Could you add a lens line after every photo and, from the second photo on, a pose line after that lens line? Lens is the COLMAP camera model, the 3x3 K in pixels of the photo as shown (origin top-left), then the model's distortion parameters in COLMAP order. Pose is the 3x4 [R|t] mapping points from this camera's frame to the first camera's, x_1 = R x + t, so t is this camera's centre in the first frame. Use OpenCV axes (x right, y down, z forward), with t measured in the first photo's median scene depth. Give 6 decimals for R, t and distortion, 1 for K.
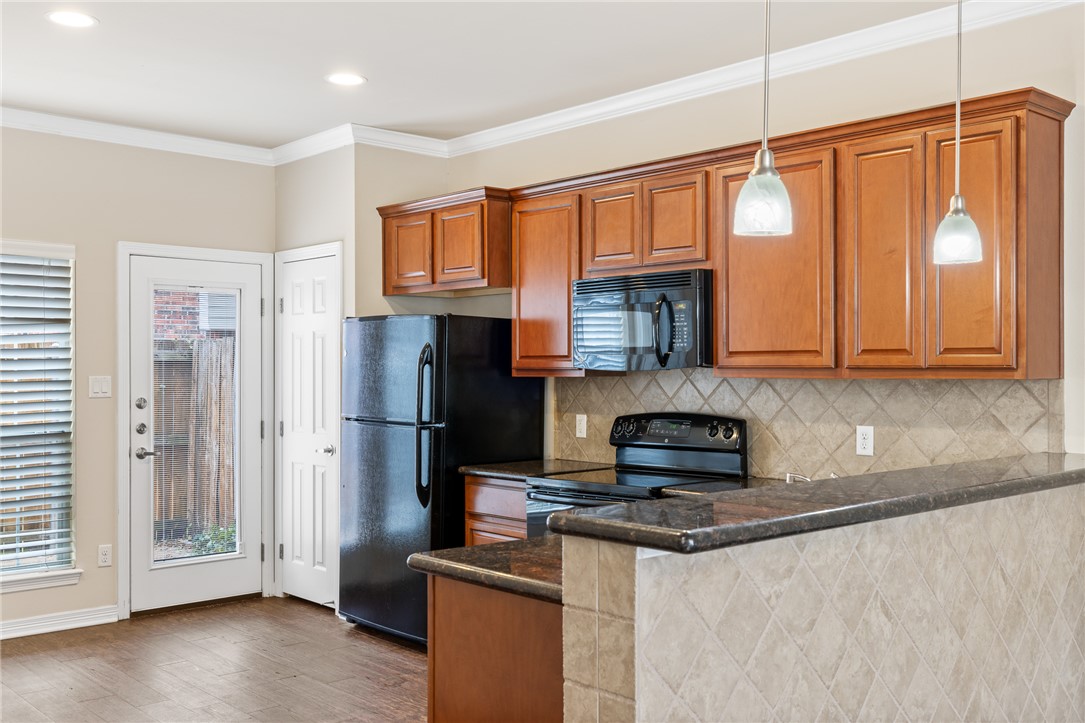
lens RADIAL K [[1053.8, 0, 539.4], [0, 1053.8, 380.3], [0, 0, 1]] dist [-0.002478, 0.000000]
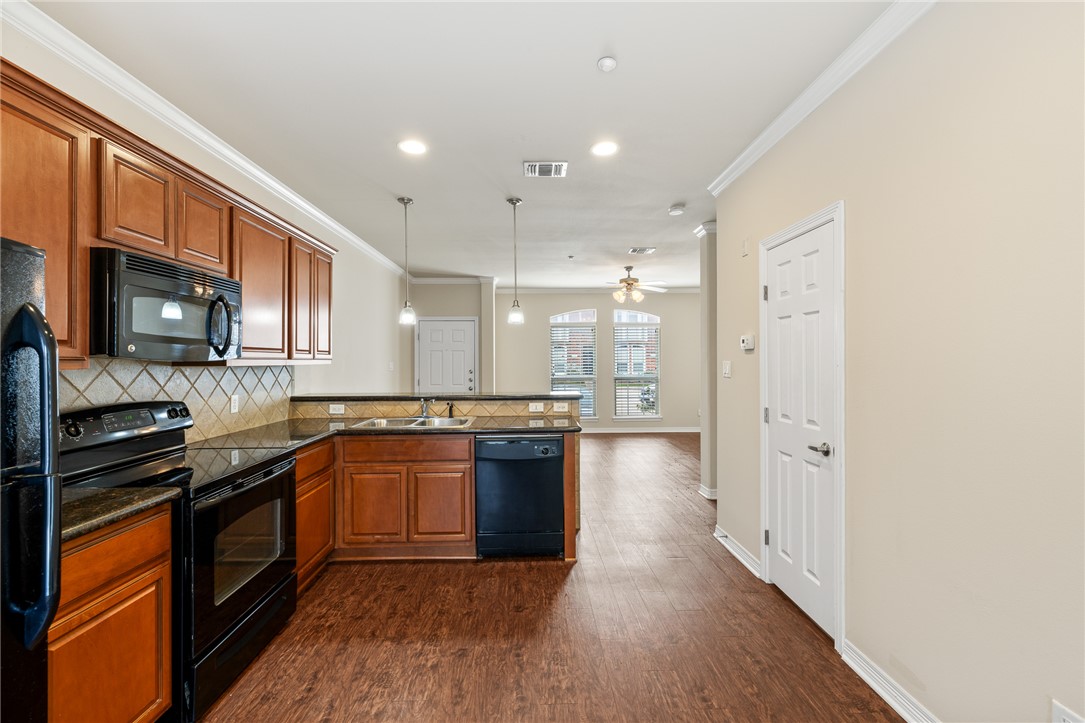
lens RADIAL K [[455.6, 0, 545.1], [0, 455.6, 355.4], [0, 0, 1]] dist [0.000507, -0.000121]
pose [[-0.764195, 0.010185, 0.644905, -0.426576], [0.010010, 0.999942, -0.003932, -0.008373], [-0.644908, 0.003451, -0.764253, 1.018216]]
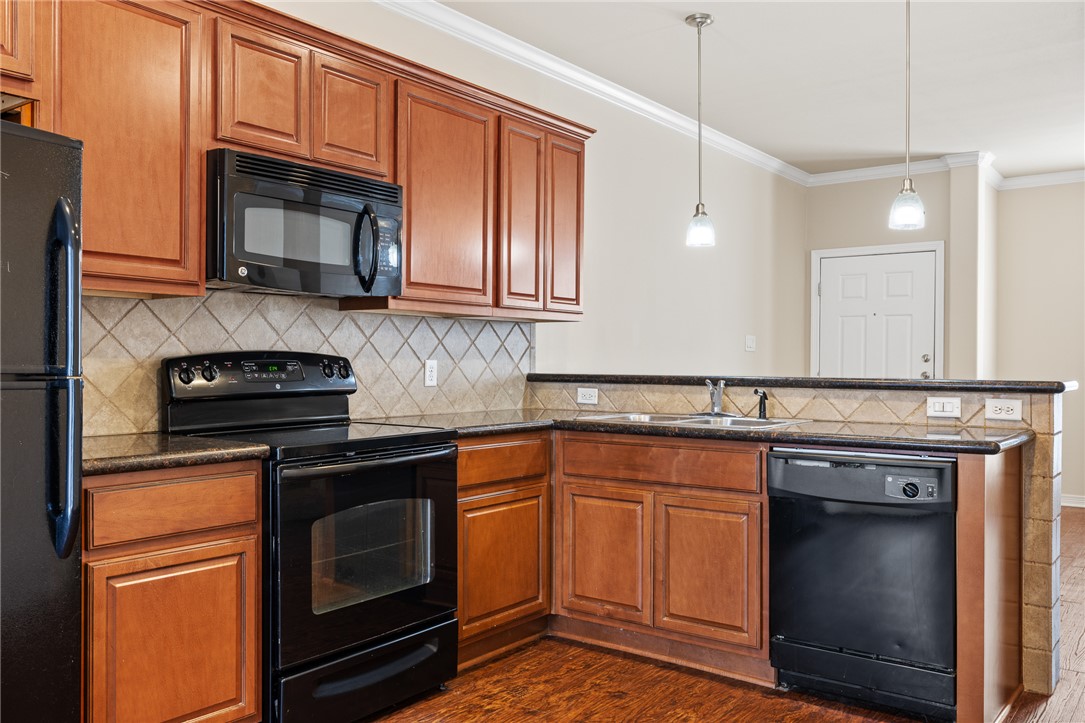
lens RADIAL K [[892.8, 0, 538.8], [0, 892.8, 362.4], [0, 0, 1]] dist [-0.007885, 0.018699]
pose [[-0.183014, -0.002708, 0.983106, -0.530786], [0.003513, 0.999988, 0.003409, 0.035841], [-0.983104, 0.004077, -0.183003, 0.879006]]
